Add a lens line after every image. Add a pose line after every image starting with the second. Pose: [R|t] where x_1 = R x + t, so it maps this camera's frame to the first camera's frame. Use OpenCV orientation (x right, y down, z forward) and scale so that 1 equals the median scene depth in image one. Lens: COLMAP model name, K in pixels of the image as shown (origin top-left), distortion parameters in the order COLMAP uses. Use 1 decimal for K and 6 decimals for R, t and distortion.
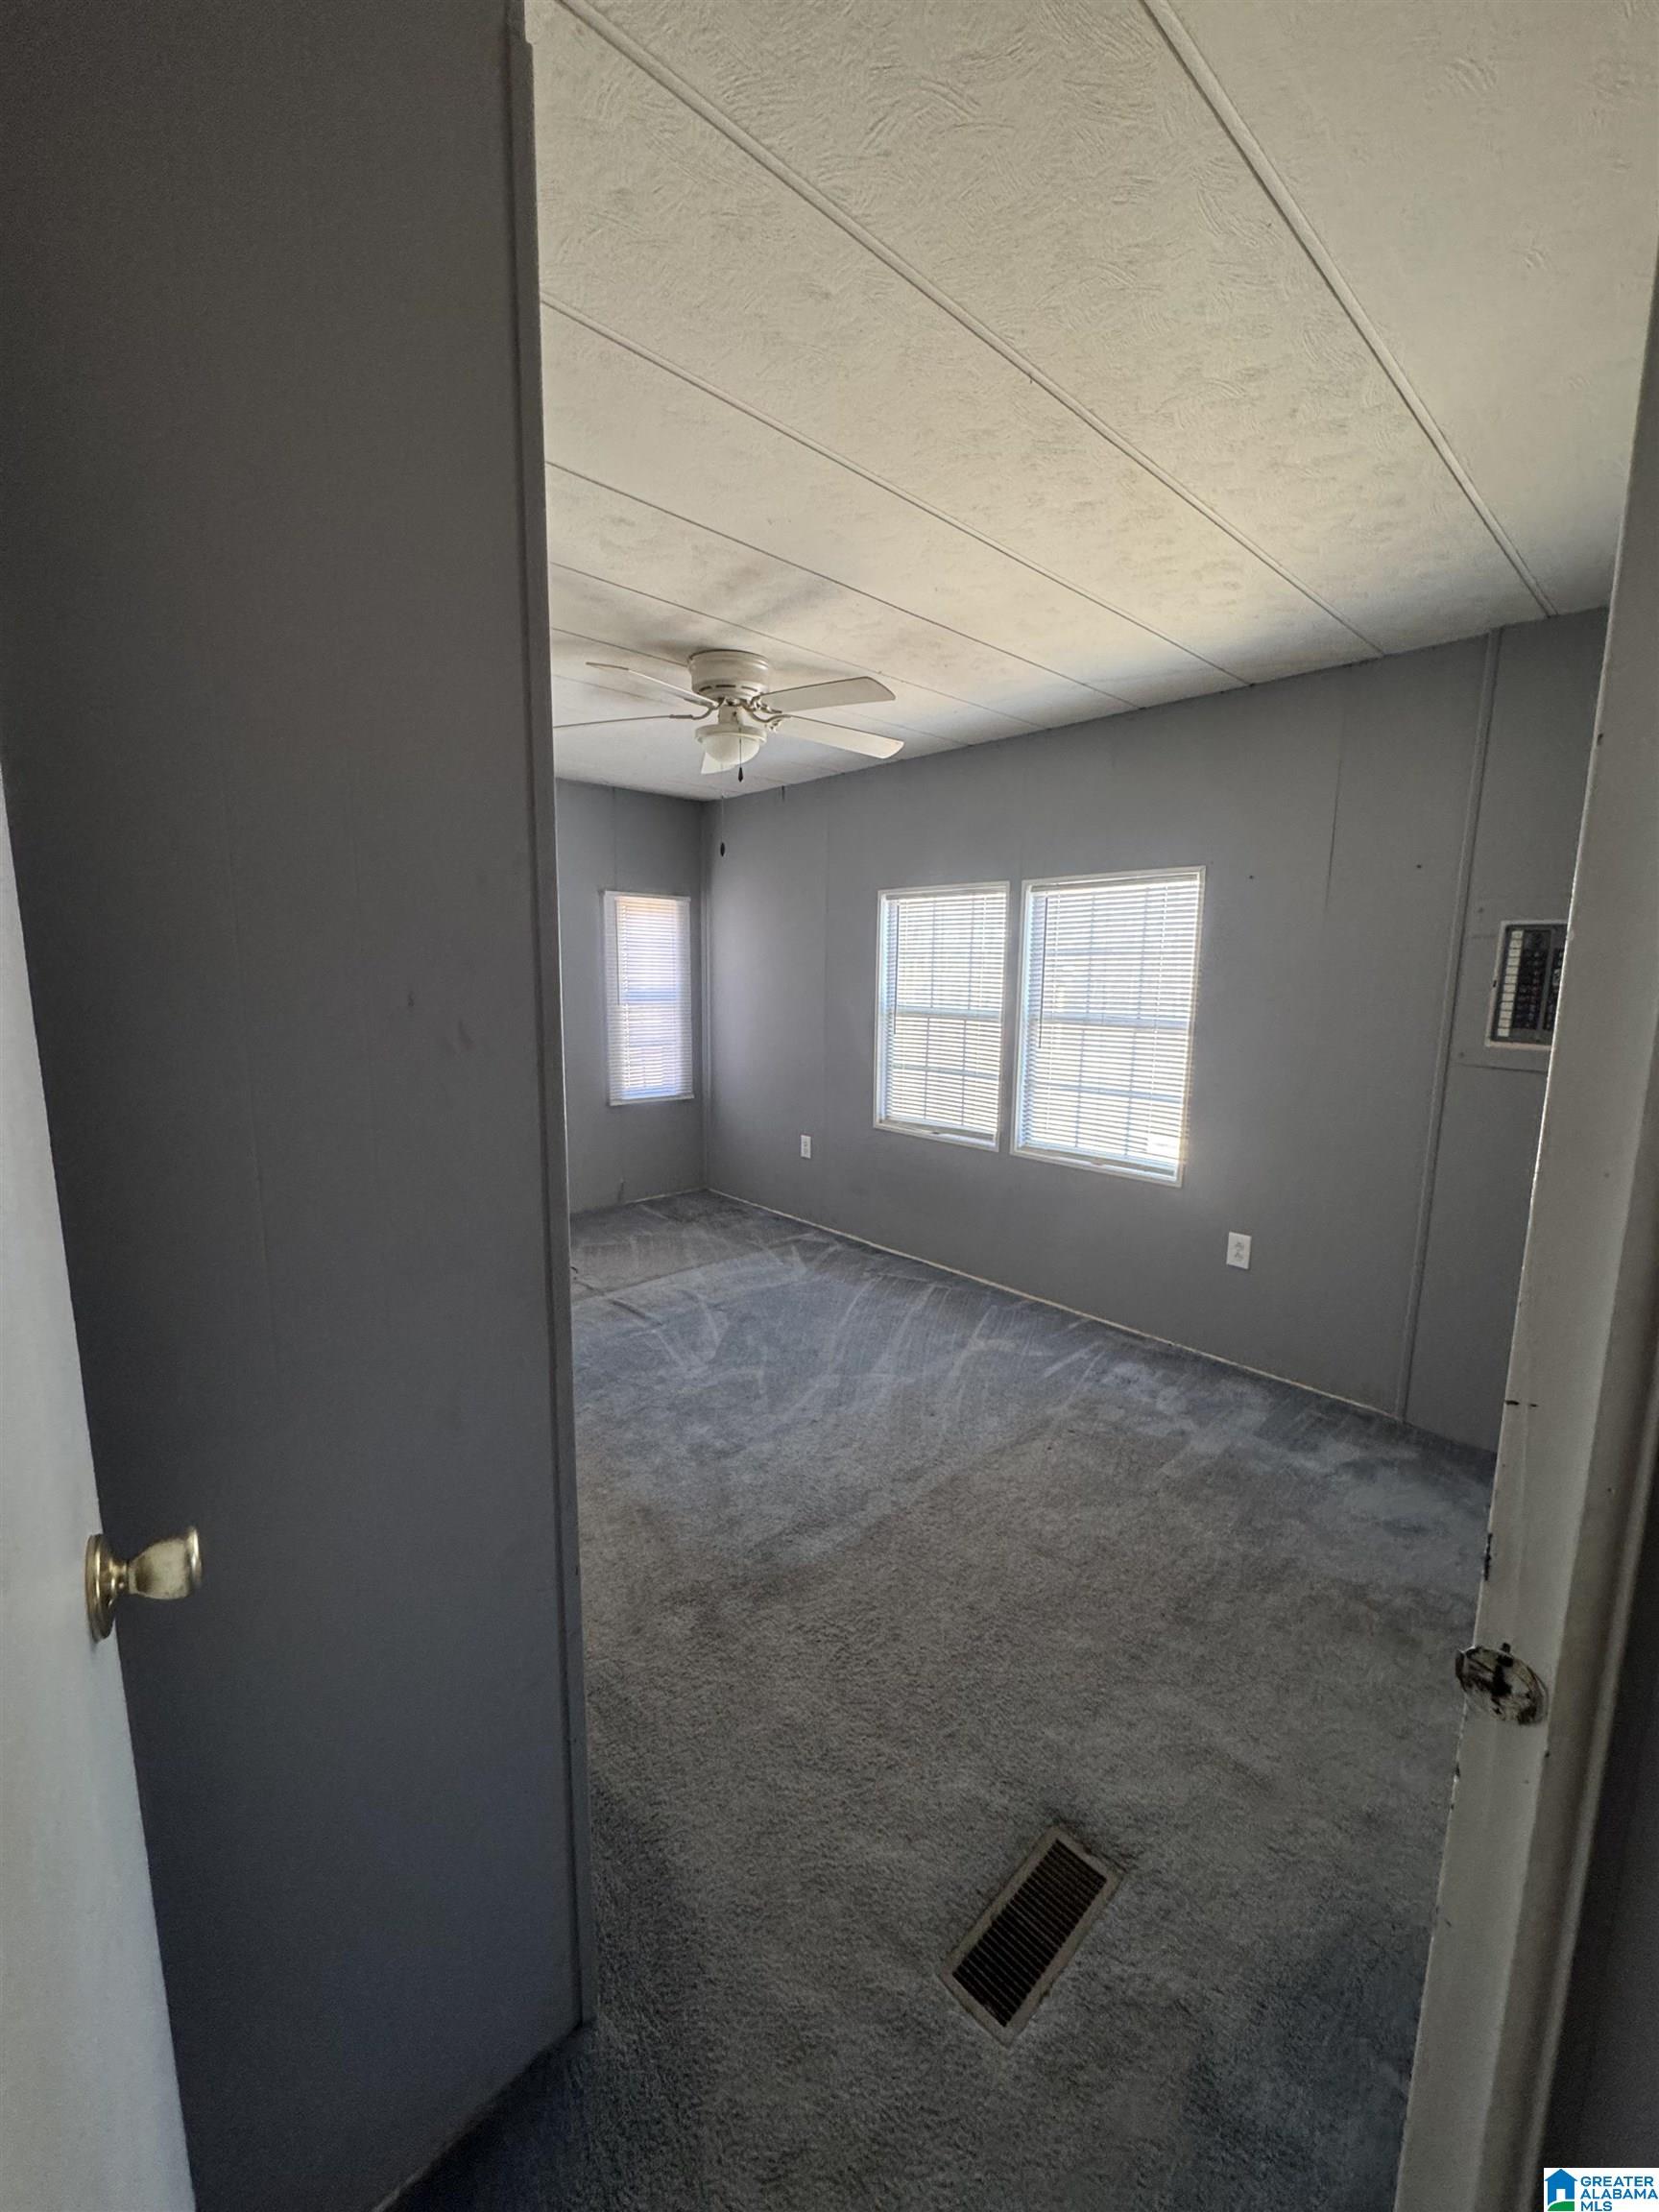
lens RADIAL K [[881.5, 0, 830.9], [0, 881.5, 1104.3], [0, 0, 1]] dist [-0.001326, 0.000521]
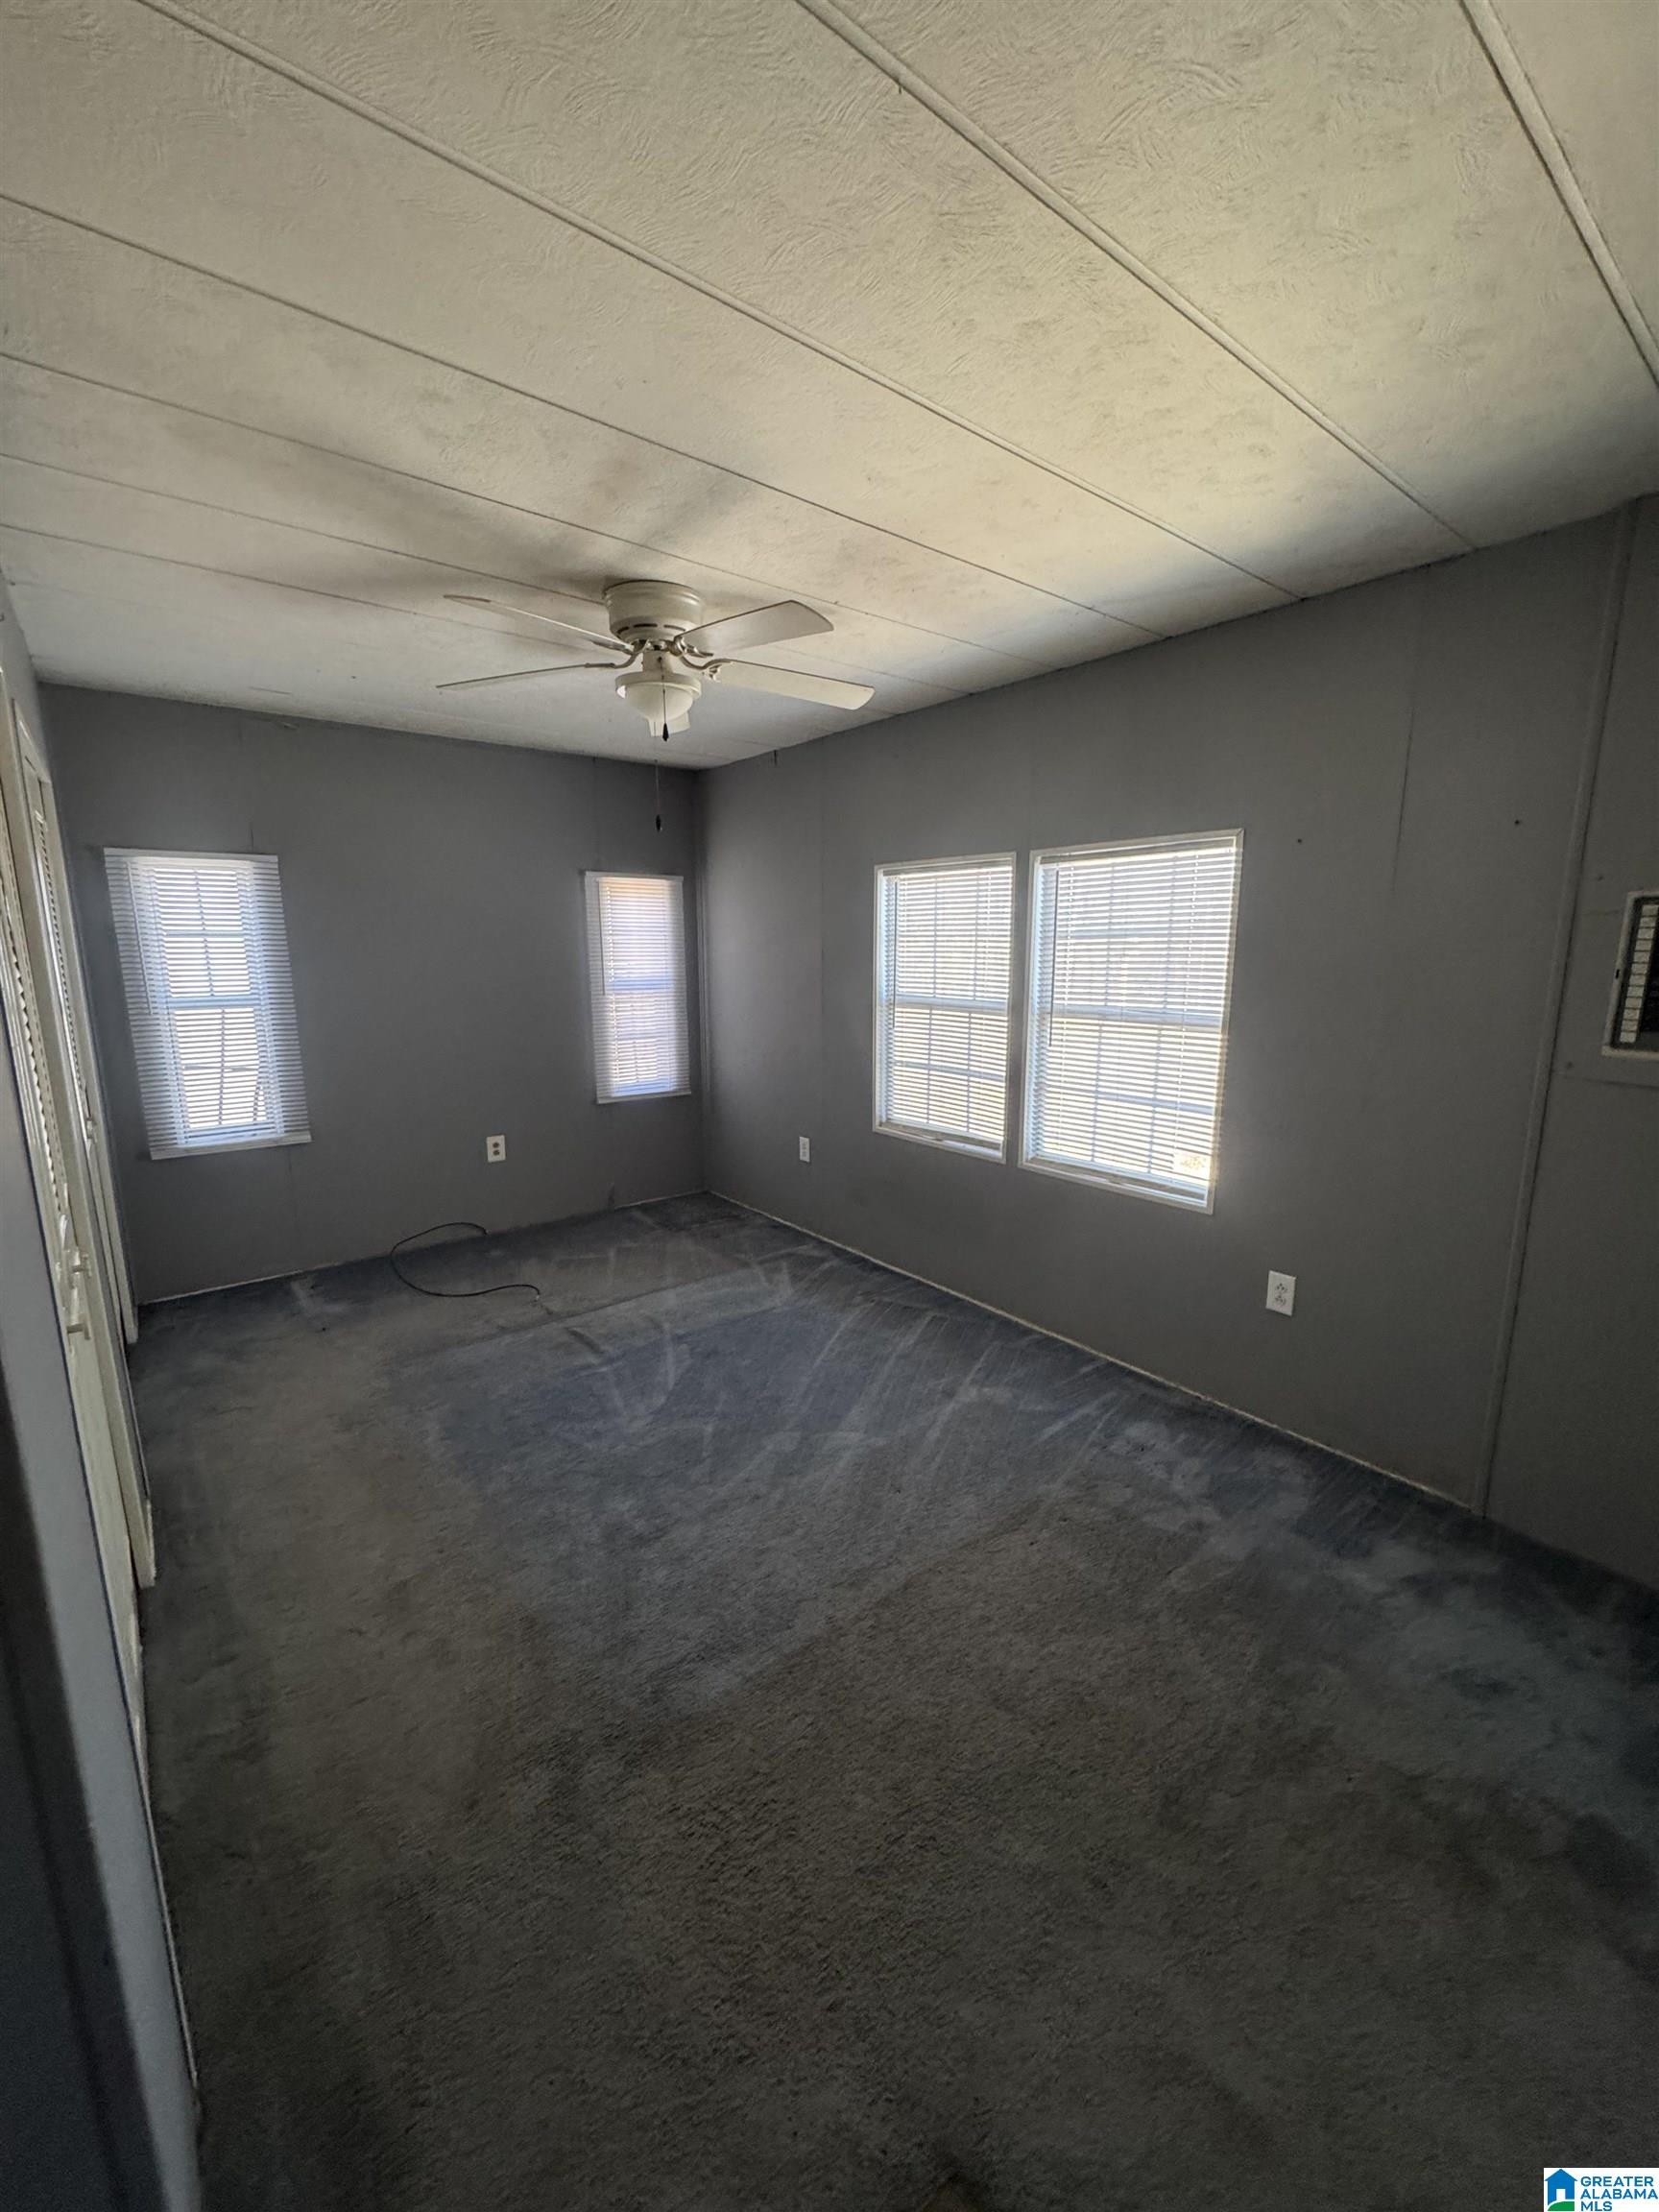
lens RADIAL K [[880.5, 0, 832.0], [0, 880.5, 1103.8], [0, 0, 1]] dist [0.000706, -0.000147]
pose [[0.997367, -0.001348, -0.072511, 0.110095], [0.003478, 0.999566, 0.029251, -0.042799], [0.072440, -0.029426, 0.996939, 0.158409]]
